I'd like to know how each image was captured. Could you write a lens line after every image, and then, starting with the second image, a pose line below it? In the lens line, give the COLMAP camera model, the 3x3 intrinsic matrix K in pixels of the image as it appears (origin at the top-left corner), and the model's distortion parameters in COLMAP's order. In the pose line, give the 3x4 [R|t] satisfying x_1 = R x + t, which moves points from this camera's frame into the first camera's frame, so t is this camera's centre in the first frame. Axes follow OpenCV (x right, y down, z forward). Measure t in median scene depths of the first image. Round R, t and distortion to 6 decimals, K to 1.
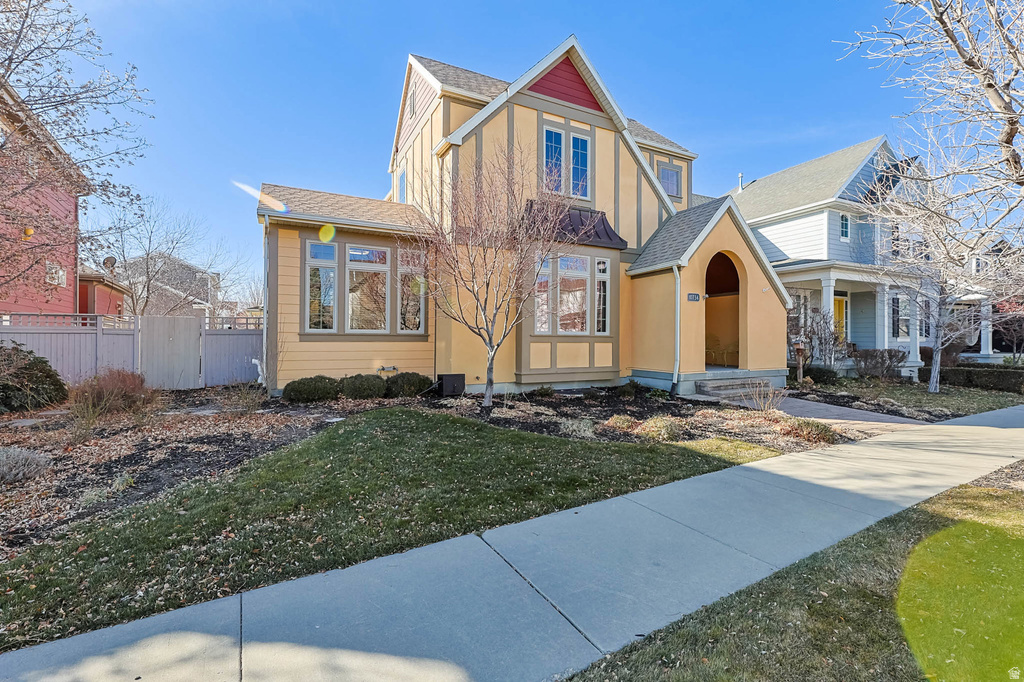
lens RADIAL K [[438.9, 0, 512.3], [0, 438.9, 338.8], [0, 0, 1]] dist [0.004037, 0.000517]
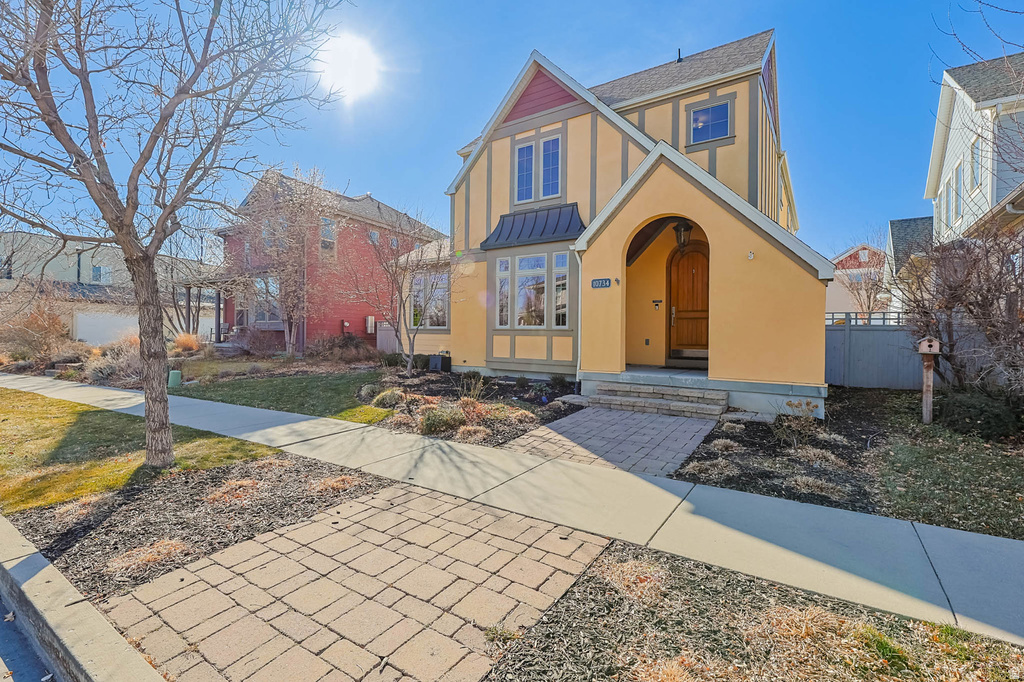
lens RADIAL K [[438.9, 0, 513.4], [0, 438.9, 337.2], [0, 0, 1]] dist [0.004037, 0.000517]
pose [[0.494451, 0.010485, -0.869142, 1.036995], [-0.005236, 0.999945, 0.009085, 0.001938], [0.869190, 0.000059, 0.494479, 0.415628]]
